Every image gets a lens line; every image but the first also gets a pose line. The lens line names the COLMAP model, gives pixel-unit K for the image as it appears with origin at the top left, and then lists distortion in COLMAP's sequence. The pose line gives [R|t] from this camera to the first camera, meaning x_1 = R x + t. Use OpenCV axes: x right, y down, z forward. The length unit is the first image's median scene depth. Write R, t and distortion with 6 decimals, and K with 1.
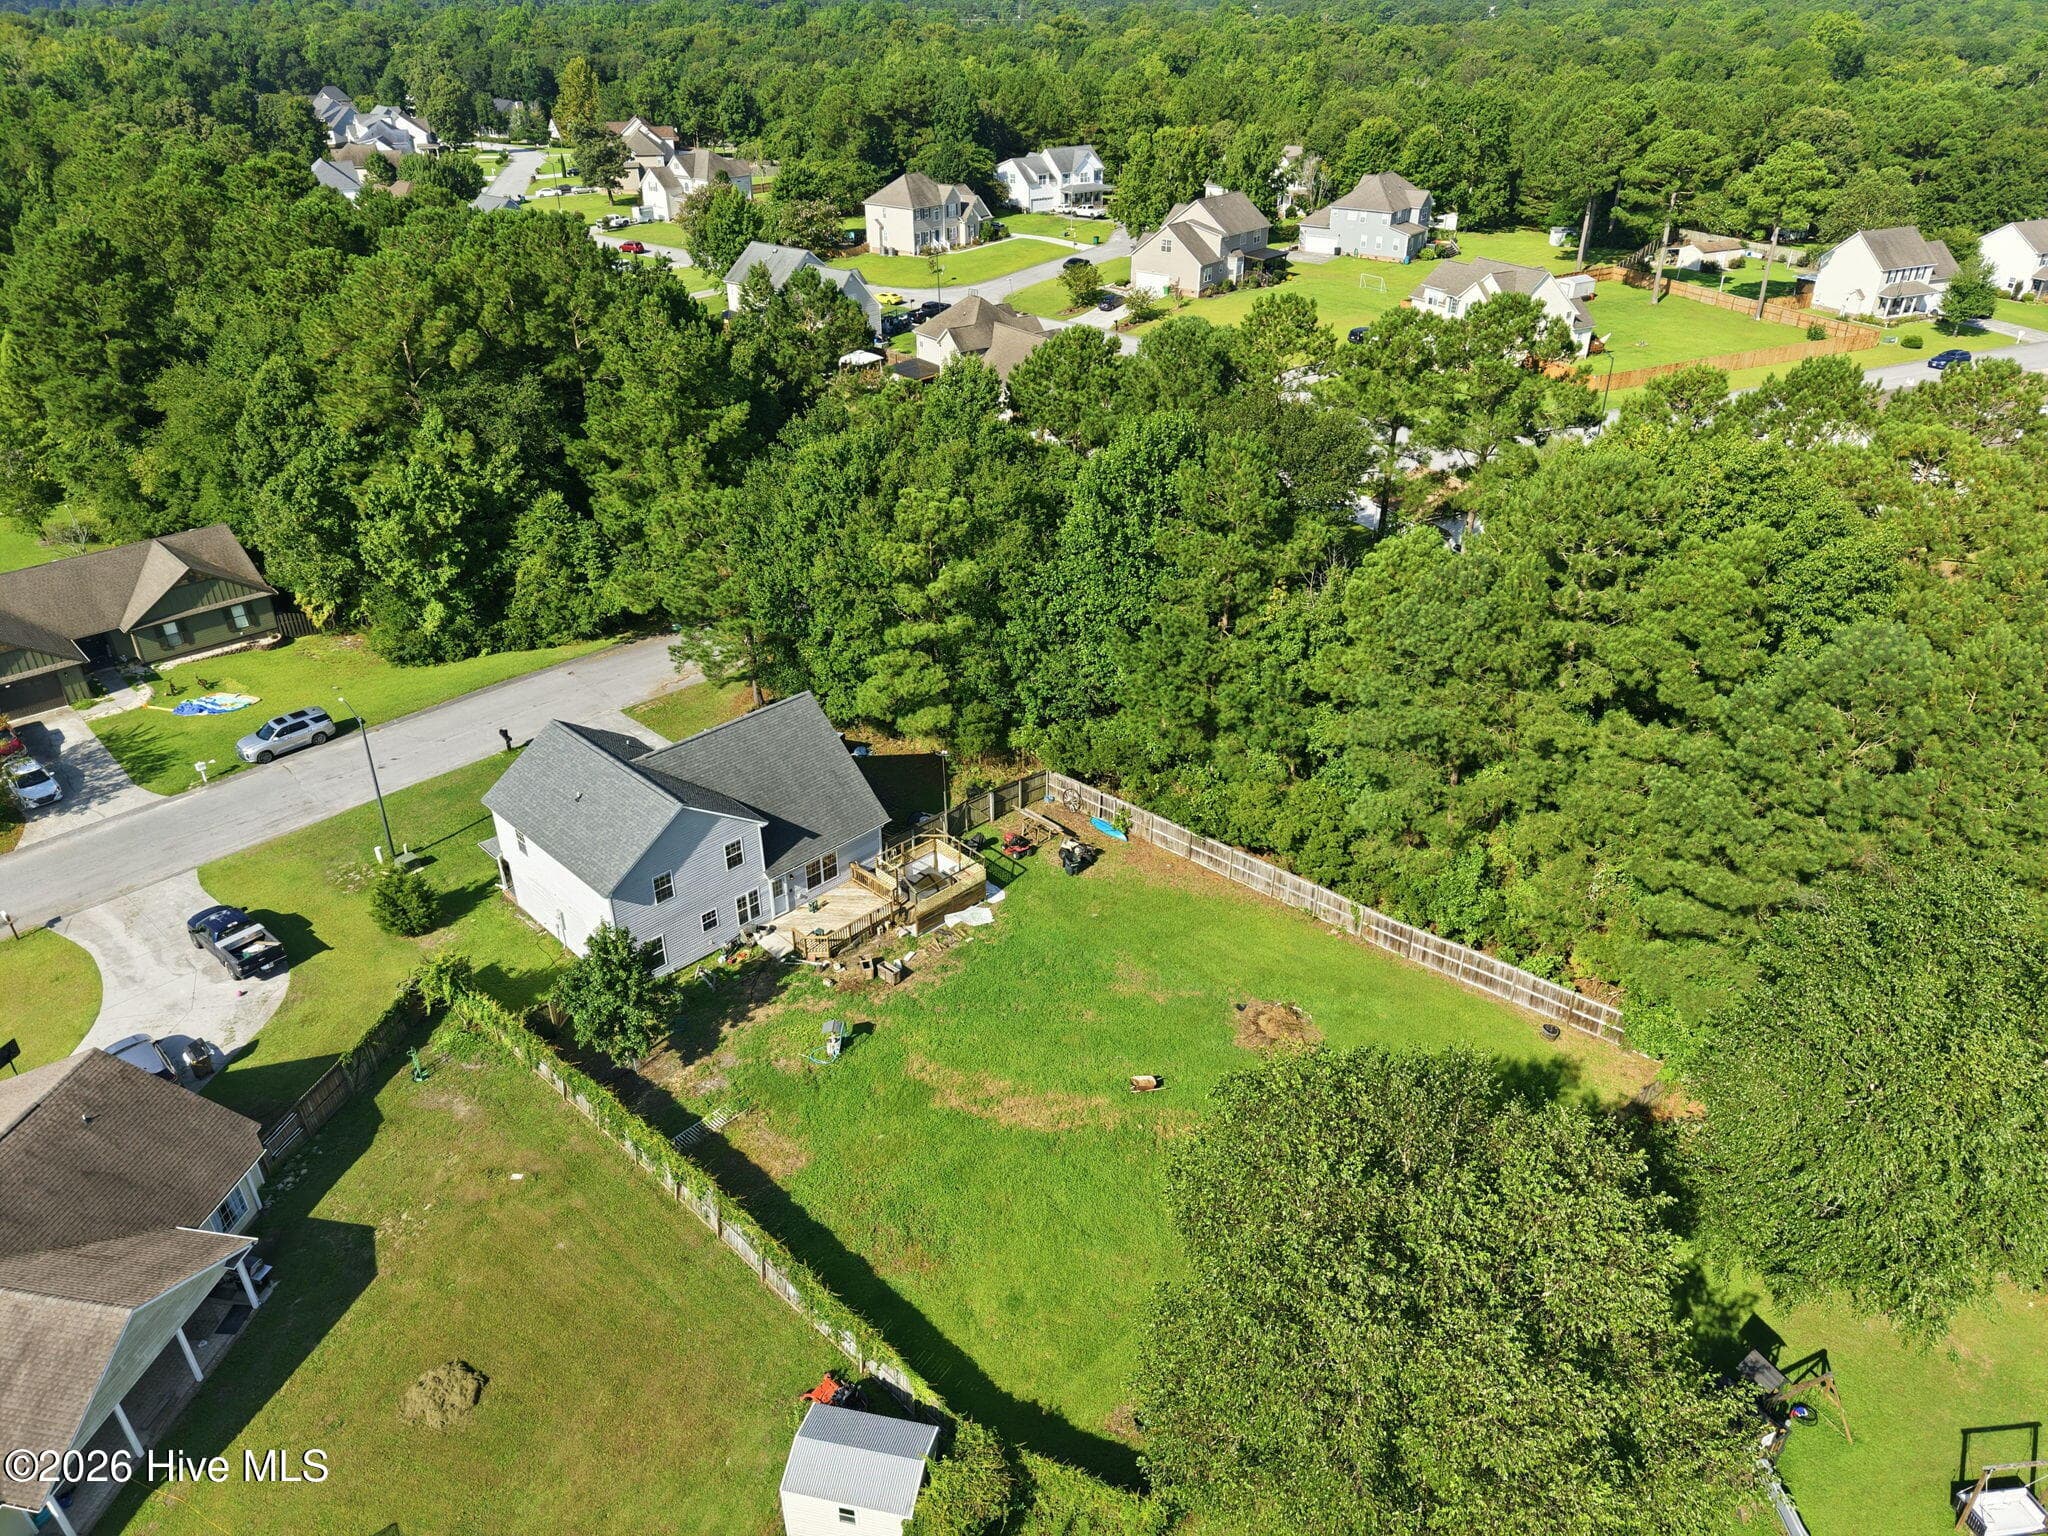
lens RADIAL K [[1459.8, 0, 1114.0], [0, 1459.8, 636.5], [0, 0, 1]] dist [-0.001949, -0.016815]
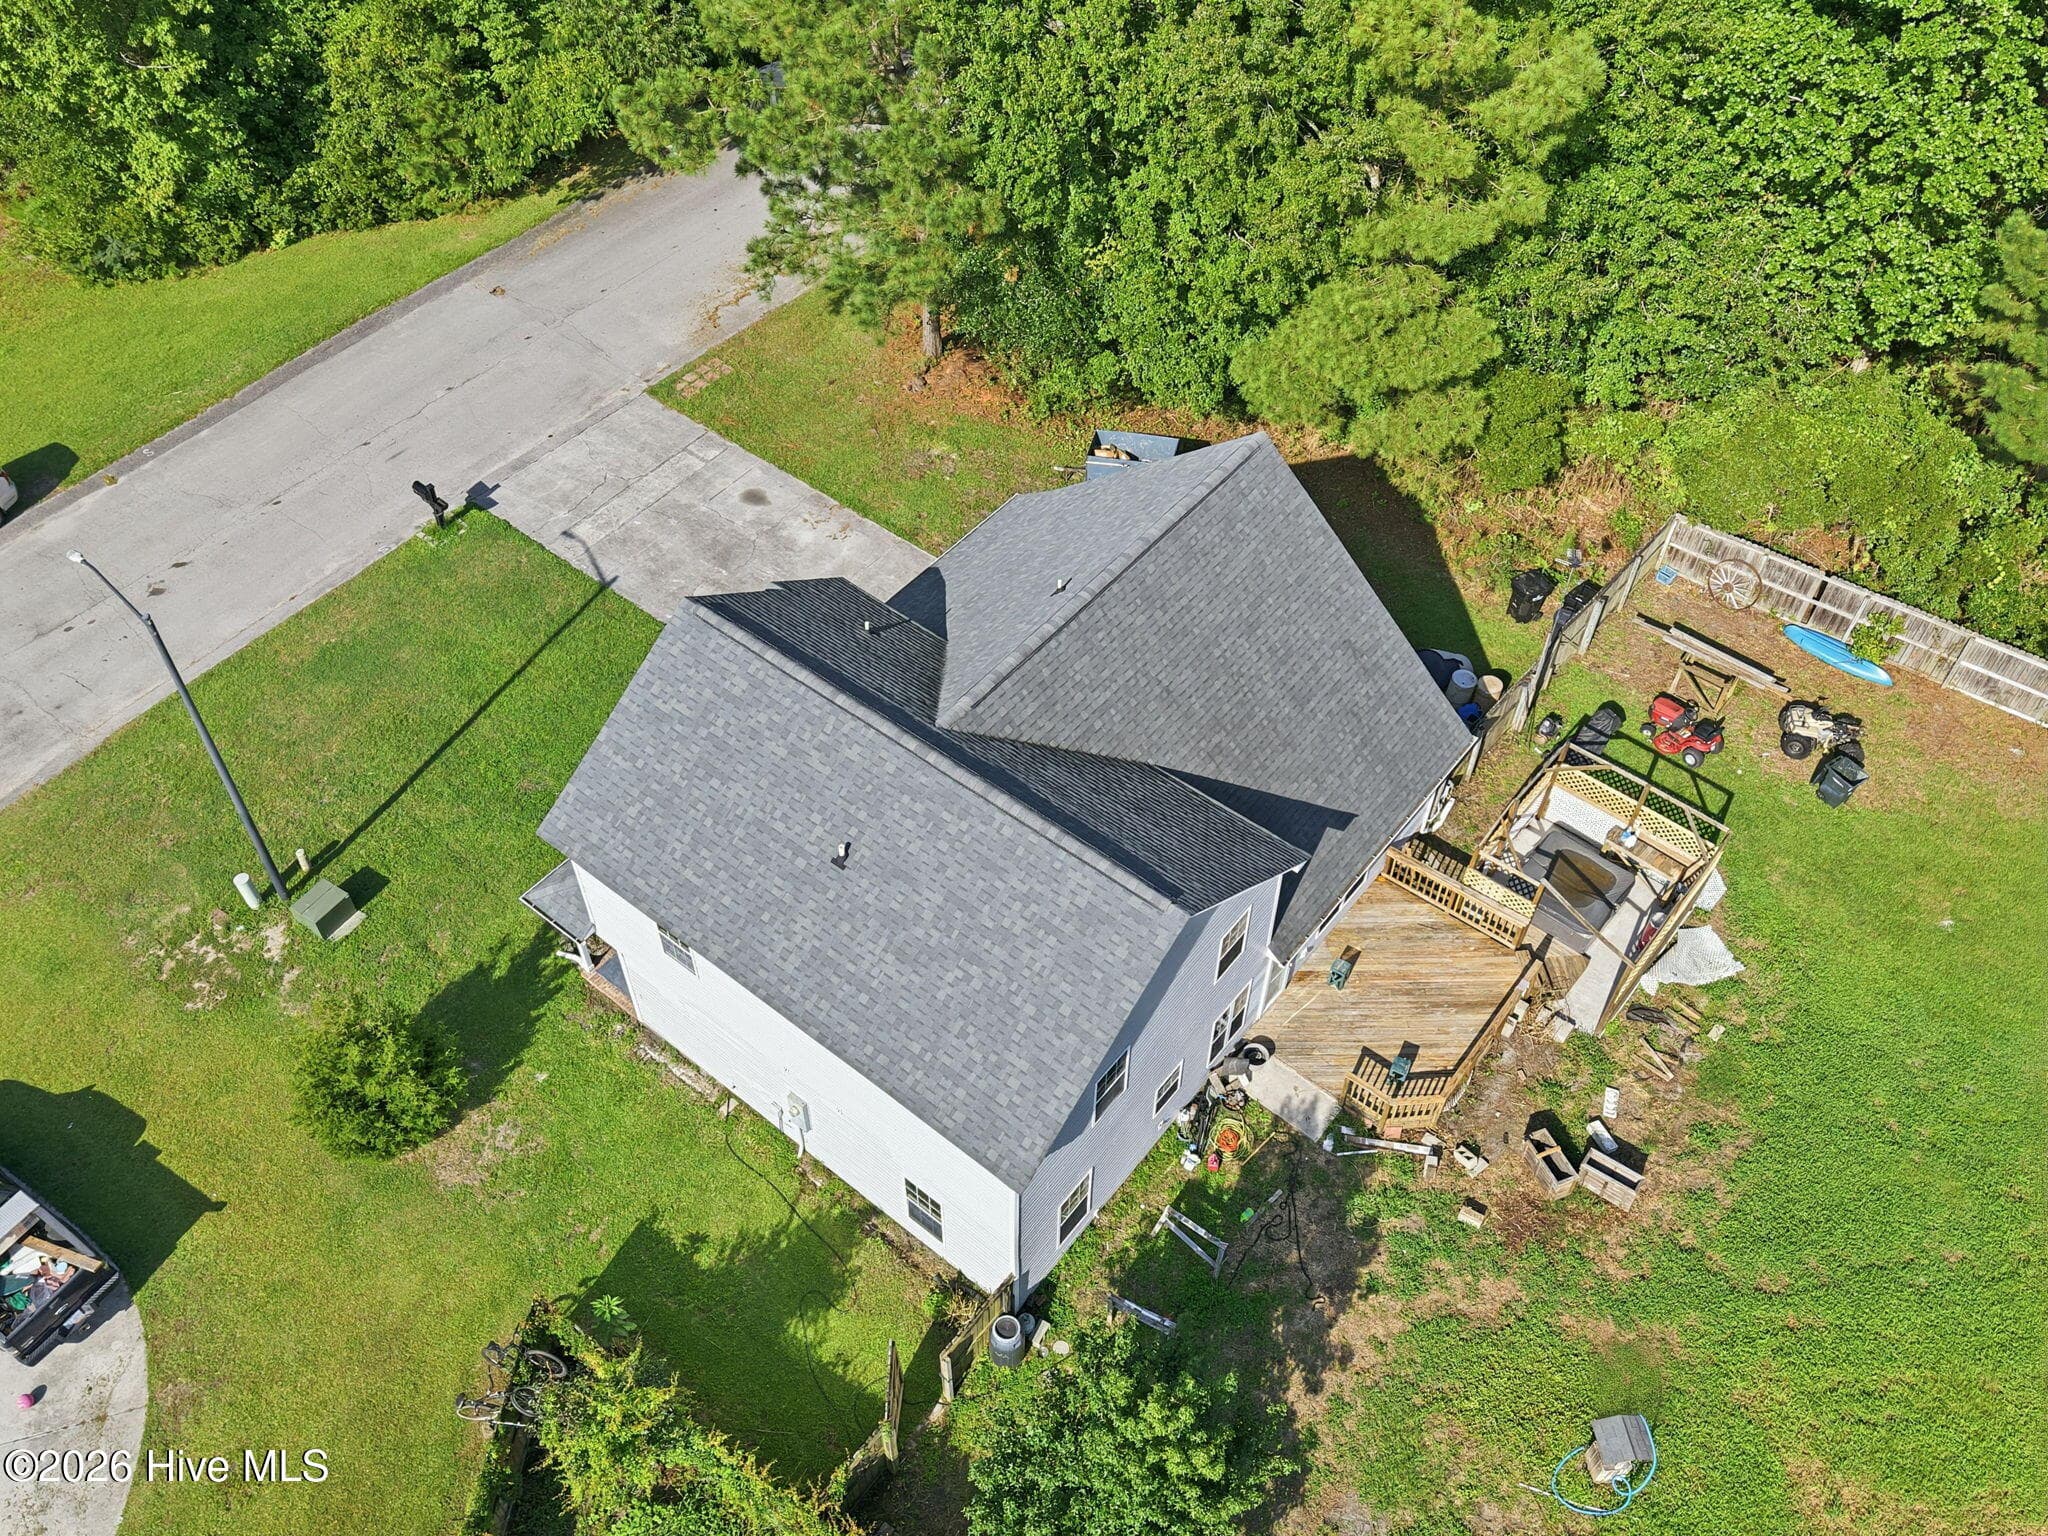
lens RADIAL K [[1871.8, 0, 1052.7], [0, 1871.8, 739.8], [0, 0, 1]] dist [-0.003240, 0.000000]
pose [[0.997897, -0.051804, 0.038957, -0.243144], [0.032731, 0.921506, 0.386983, -0.068603], [-0.055946, -0.384895, 0.921263, 0.426172]]
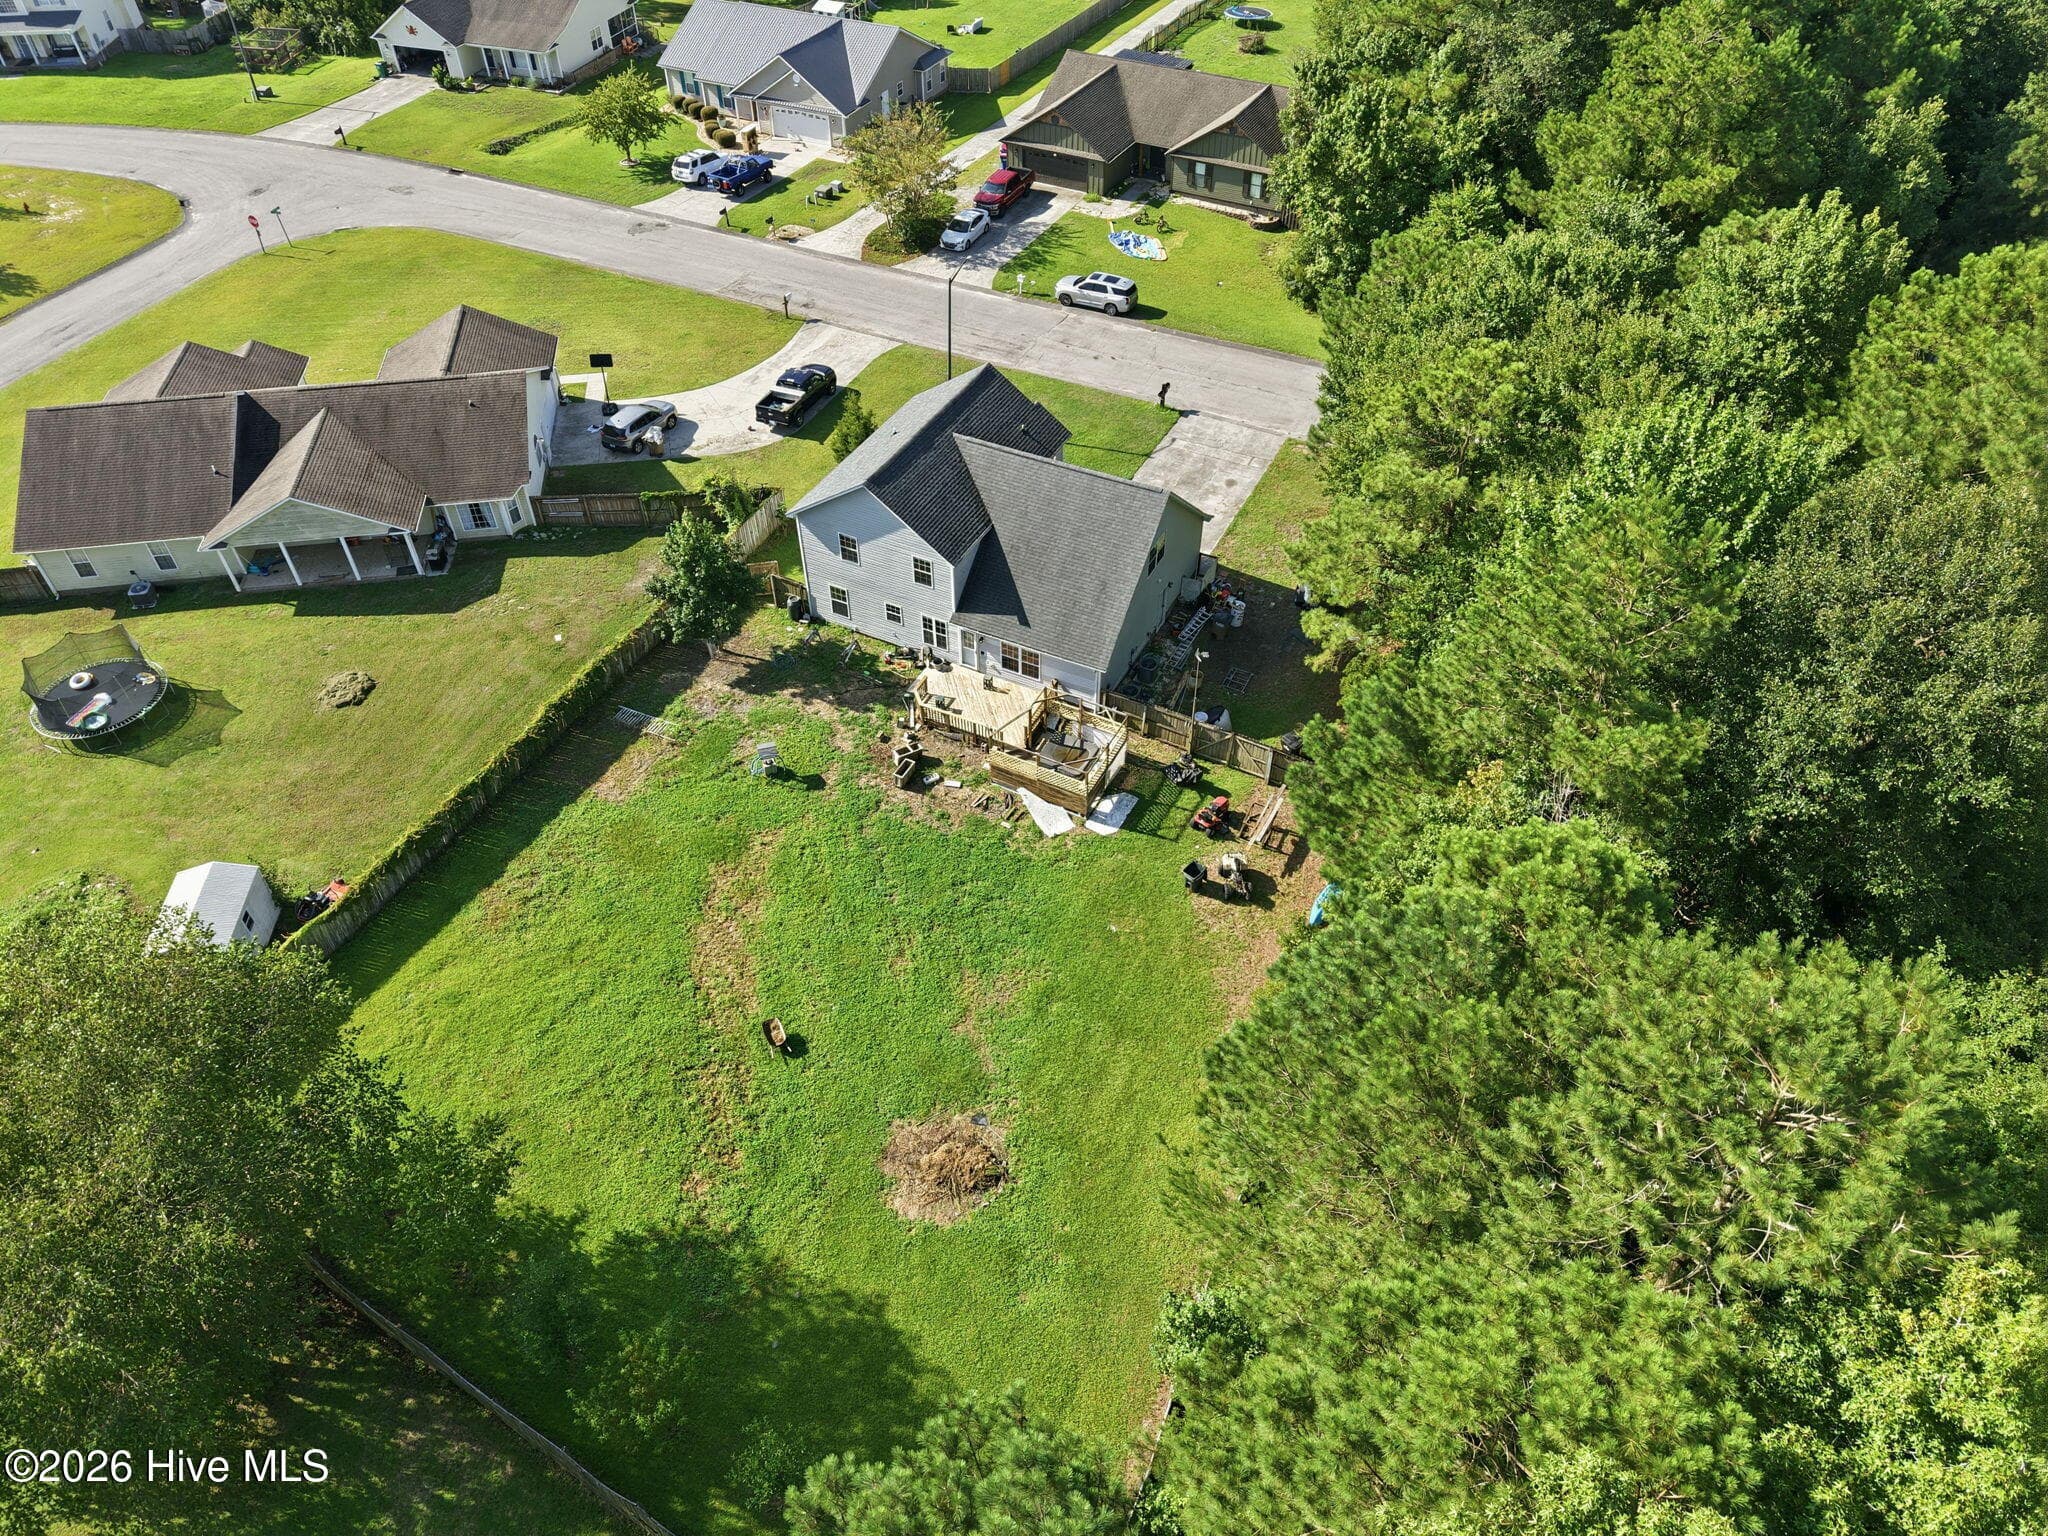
lens RADIAL K [[1402.4, 0, 1071.5], [0, 1402.4, 812.2], [0, 0, 1]] dist [0.024100, -0.025988]
pose [[0.271034, 0.676844, -0.684415, 0.366994], [-0.395654, 0.726522, 0.561803, -0.213183], [0.877496, 0.118524, 0.464708, 0.514283]]
